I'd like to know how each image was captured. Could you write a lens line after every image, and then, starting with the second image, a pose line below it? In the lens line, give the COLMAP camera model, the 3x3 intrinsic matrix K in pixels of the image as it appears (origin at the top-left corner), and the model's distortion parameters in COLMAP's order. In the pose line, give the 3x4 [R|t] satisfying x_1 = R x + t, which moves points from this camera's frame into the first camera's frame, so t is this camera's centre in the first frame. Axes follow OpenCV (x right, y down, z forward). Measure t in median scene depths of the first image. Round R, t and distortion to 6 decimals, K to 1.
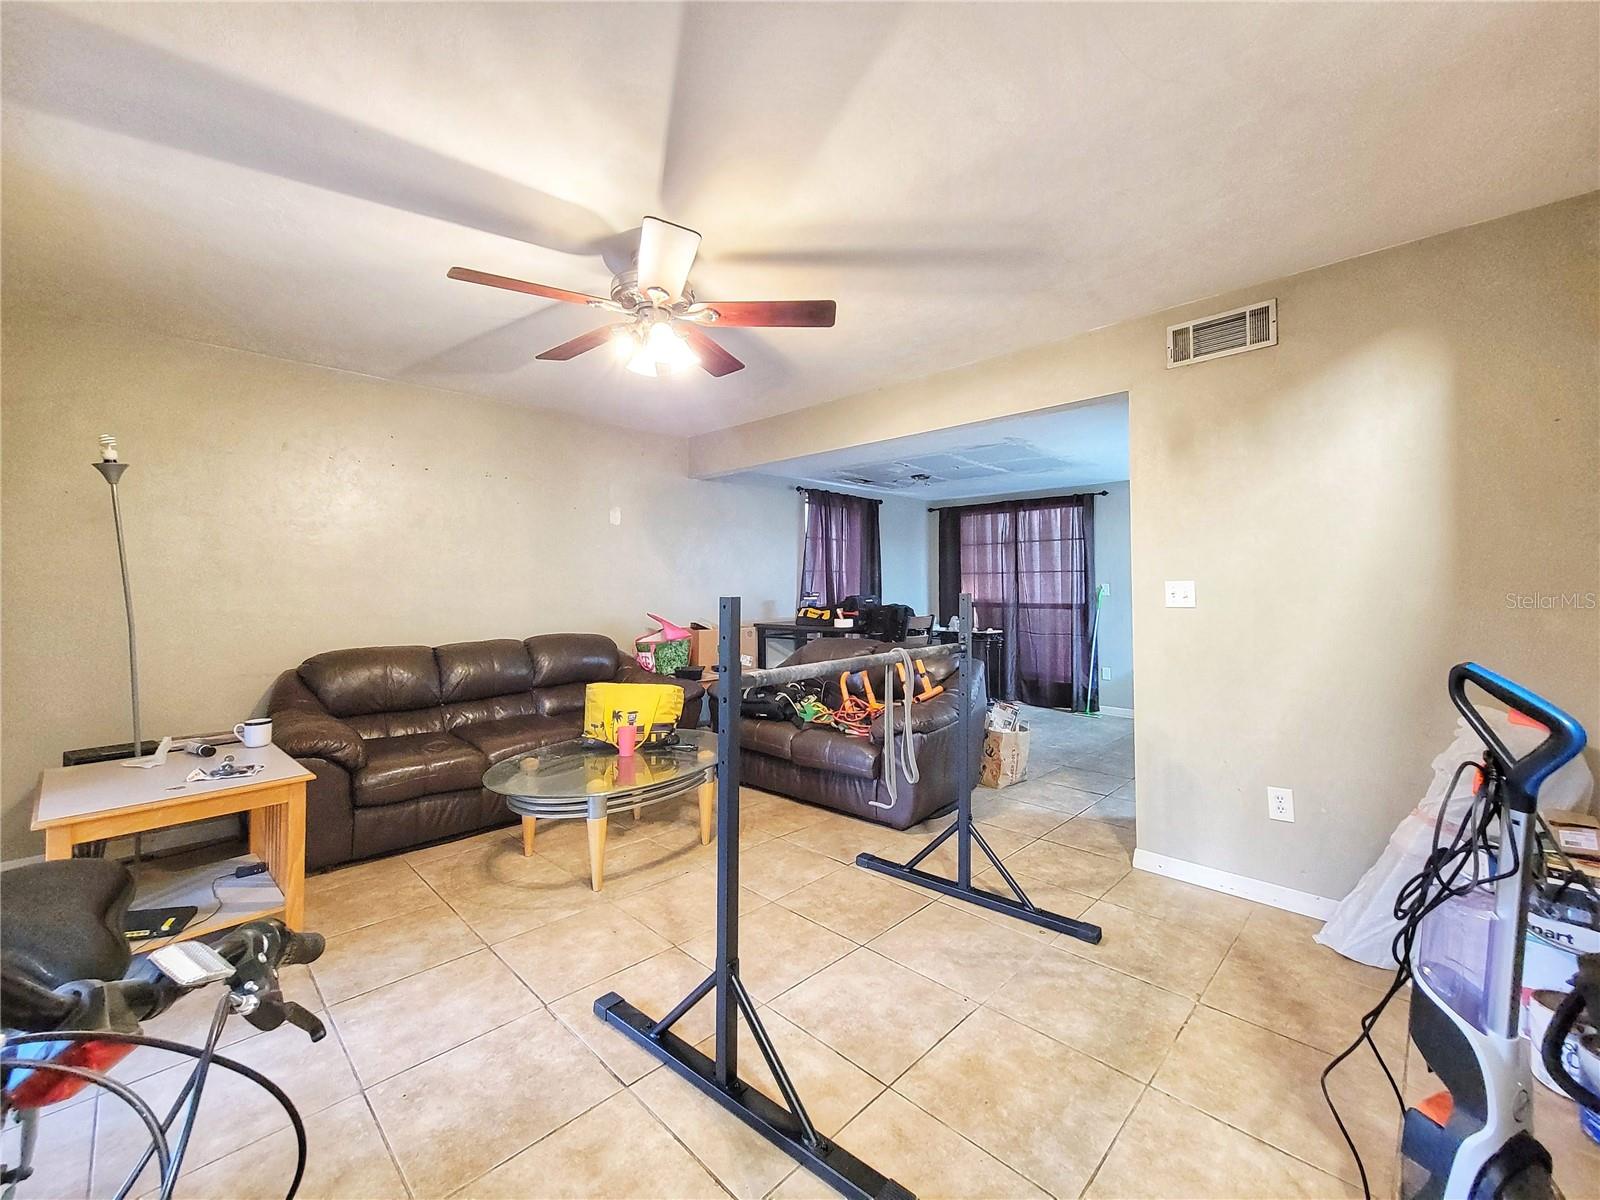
lens RADIAL K [[647.5, 0, 808.5], [0, 647.5, 572.3], [0, 0, 1]] dist [0.000530, -0.000233]
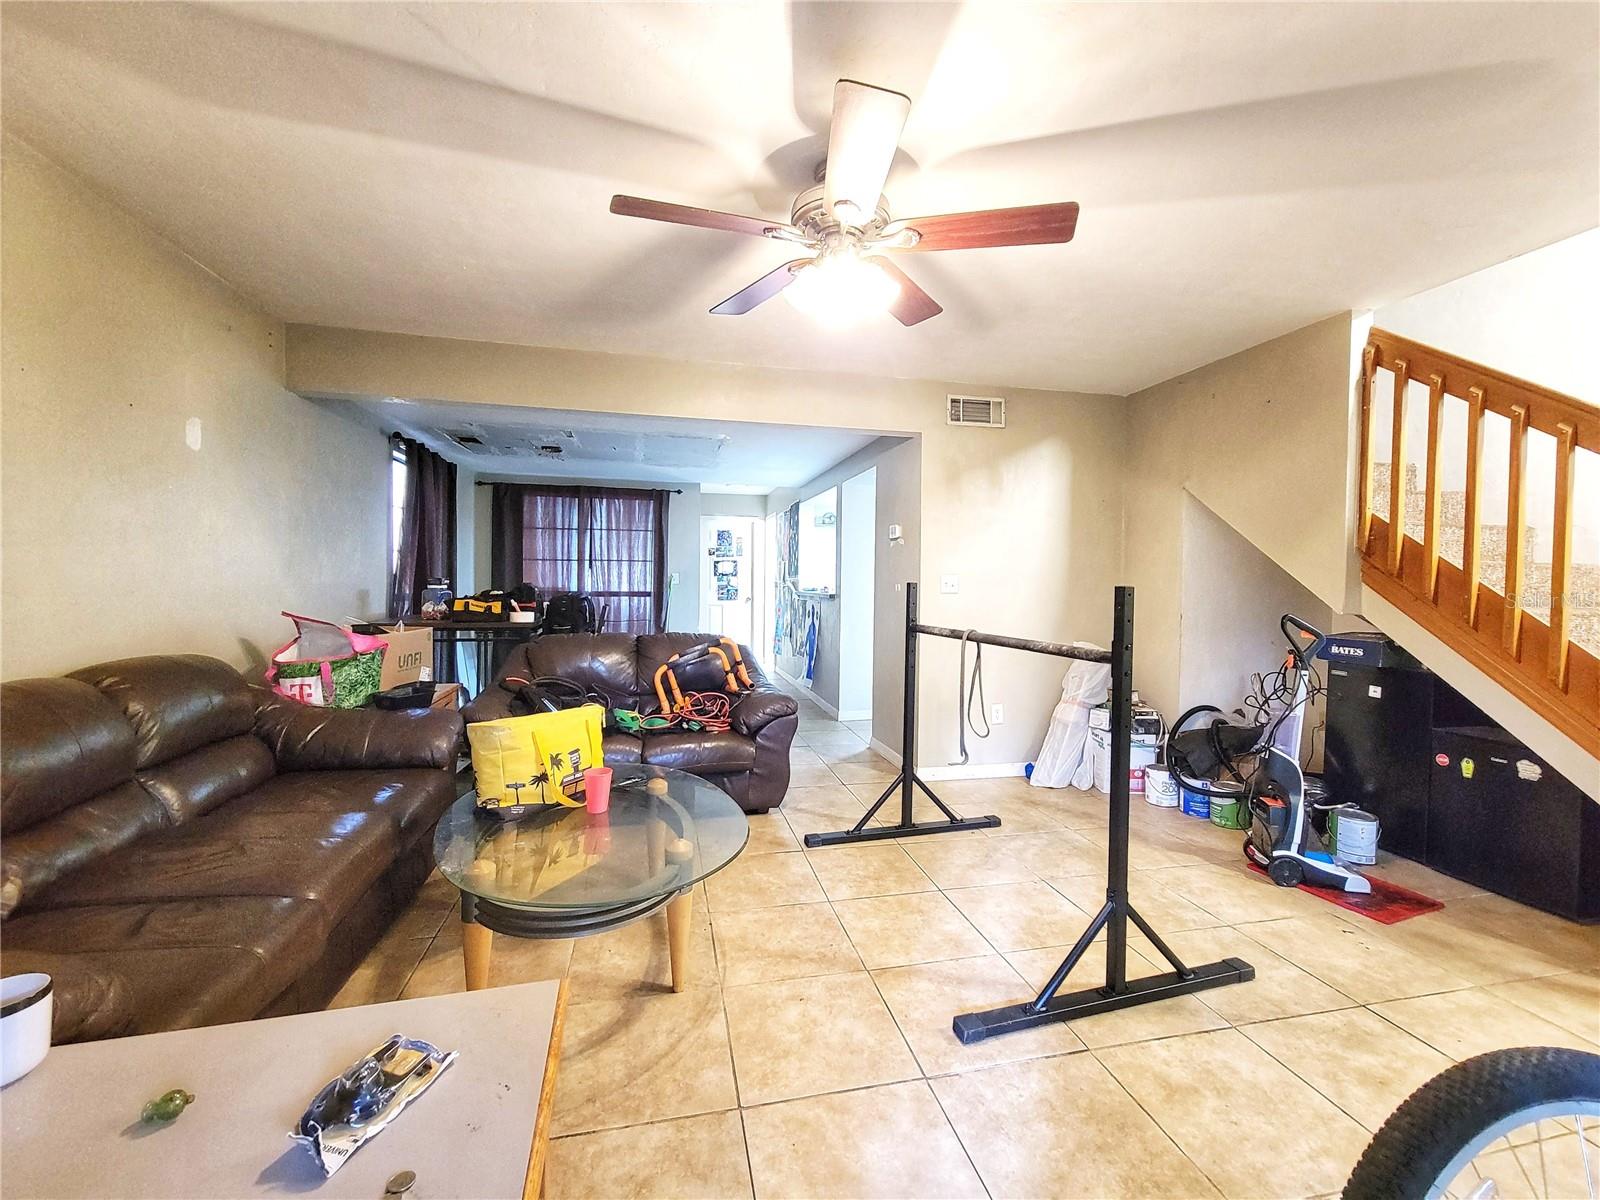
lens RADIAL K [[647.5, 0, 797.5], [0, 647.5, 591.8], [0, 0, 1]] dist [0.000530, -0.000233]
pose [[0.552750, -0.006990, 0.833318, -0.352420], [-0.034294, 0.998927, 0.031127, 0.007473], [-0.832641, -0.045783, 0.551917, 0.210098]]
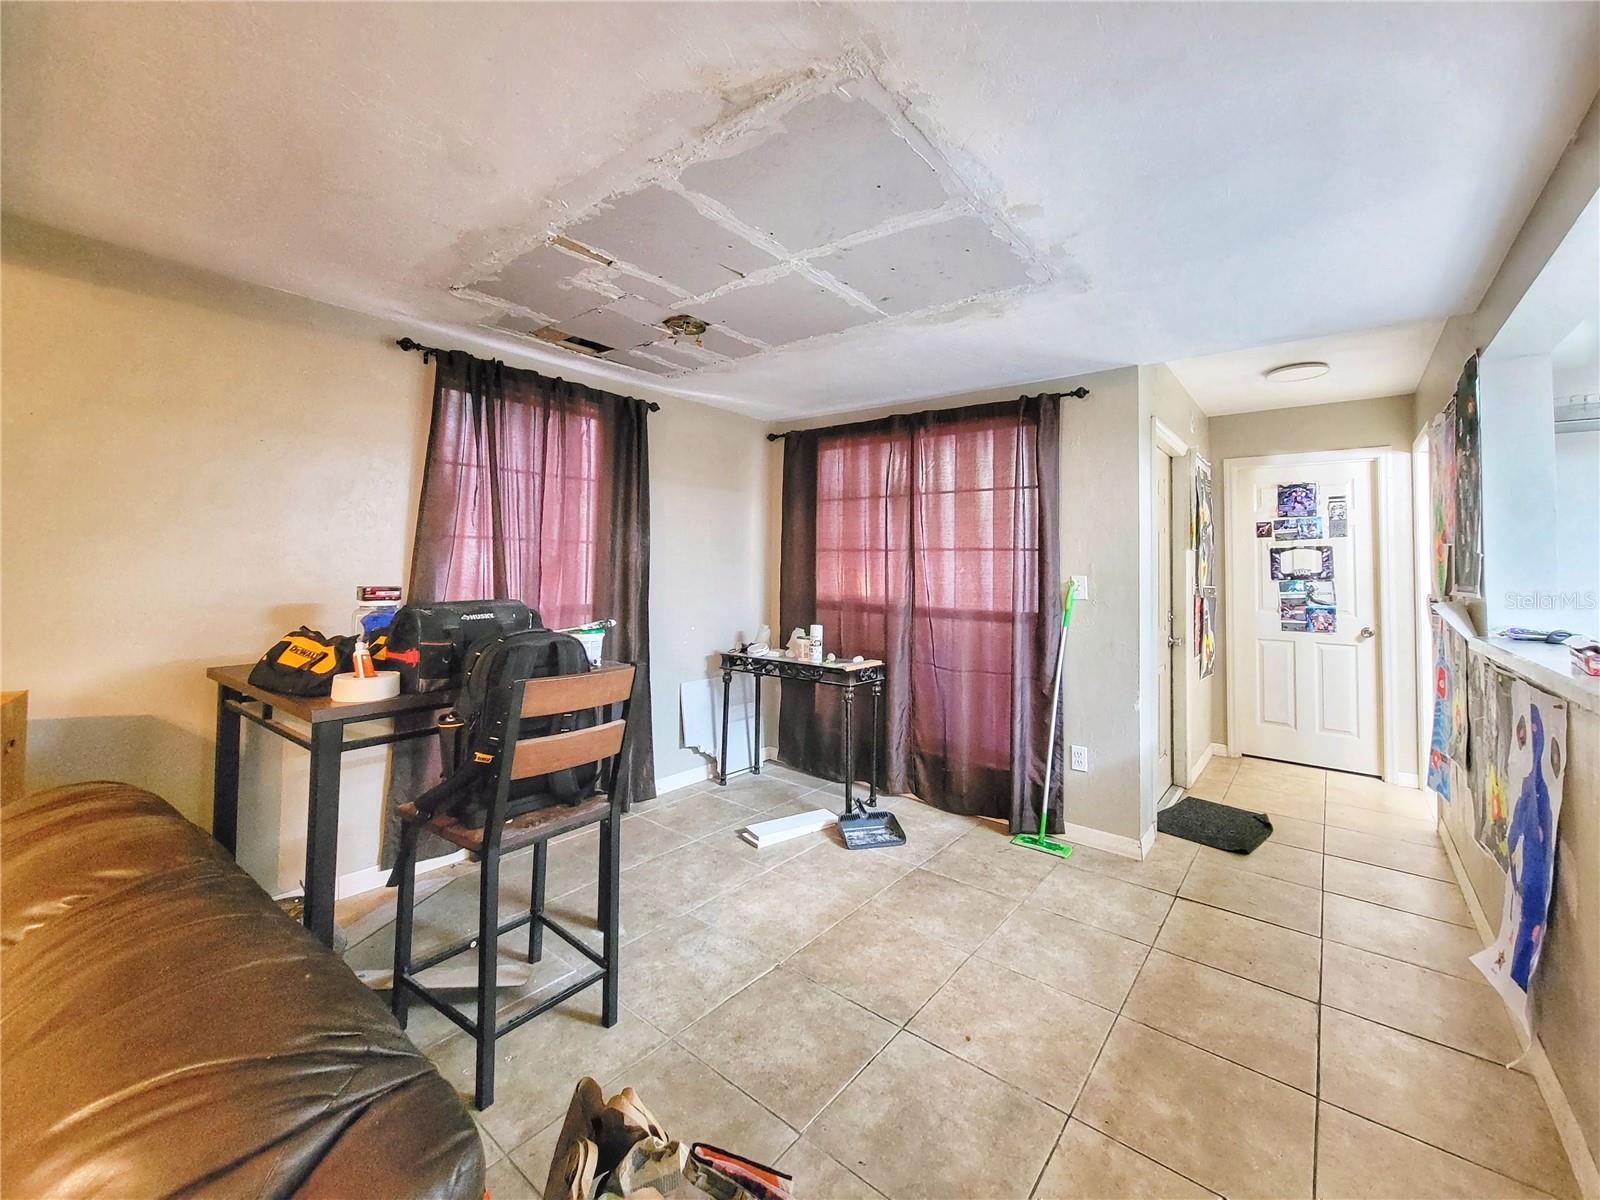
lens RADIAL K [[647.5, 0, 798.7], [0, 647.5, 538.1], [0, 0, 1]] dist [0.000530, -0.000233]
pose [[0.995661, 0.022128, 0.090387, 0.197540], [-0.020475, 0.999606, -0.019178, 0.002926], [-0.090775, 0.017244, 0.995722, 0.522937]]
